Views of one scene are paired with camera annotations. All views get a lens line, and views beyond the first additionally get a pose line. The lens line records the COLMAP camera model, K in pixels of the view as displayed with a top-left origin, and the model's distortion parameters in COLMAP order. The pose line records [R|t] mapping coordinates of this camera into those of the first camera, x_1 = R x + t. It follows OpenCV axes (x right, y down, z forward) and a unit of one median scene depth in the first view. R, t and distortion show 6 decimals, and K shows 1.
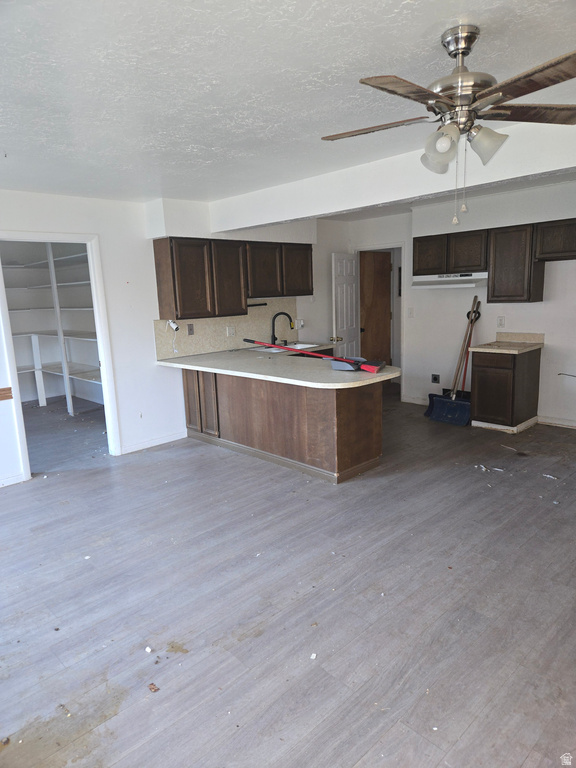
lens RADIAL K [[514.2, 0, 289.0], [0, 514.2, 385.9], [0, 0, 1]] dist [0.029204, -0.001842]
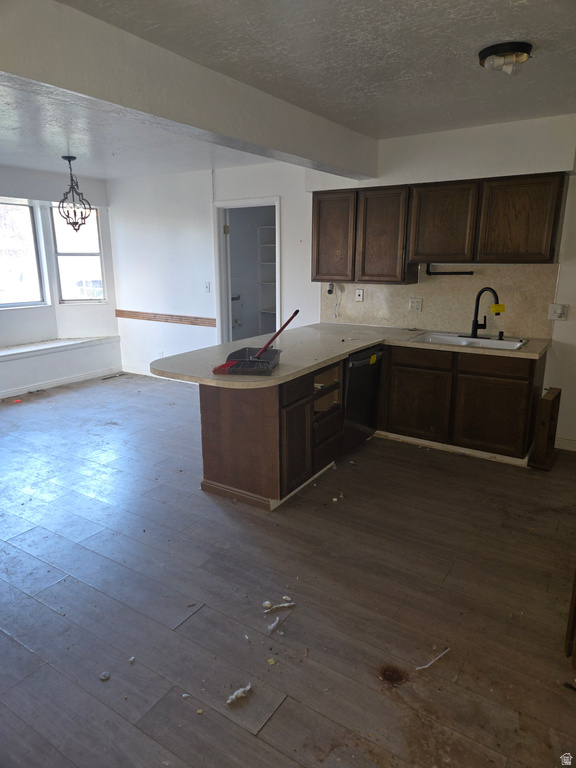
lens RADIAL K [[514.2, 0, 288.1], [0, 514.2, 383.2], [0, 0, 1]] dist [0.029204, -0.001842]
pose [[0.227173, 0.271599, -0.935215, 1.065048], [-0.189639, 0.954277, 0.231069, -0.240449], [0.955212, 0.124861, 0.268292, 1.098644]]
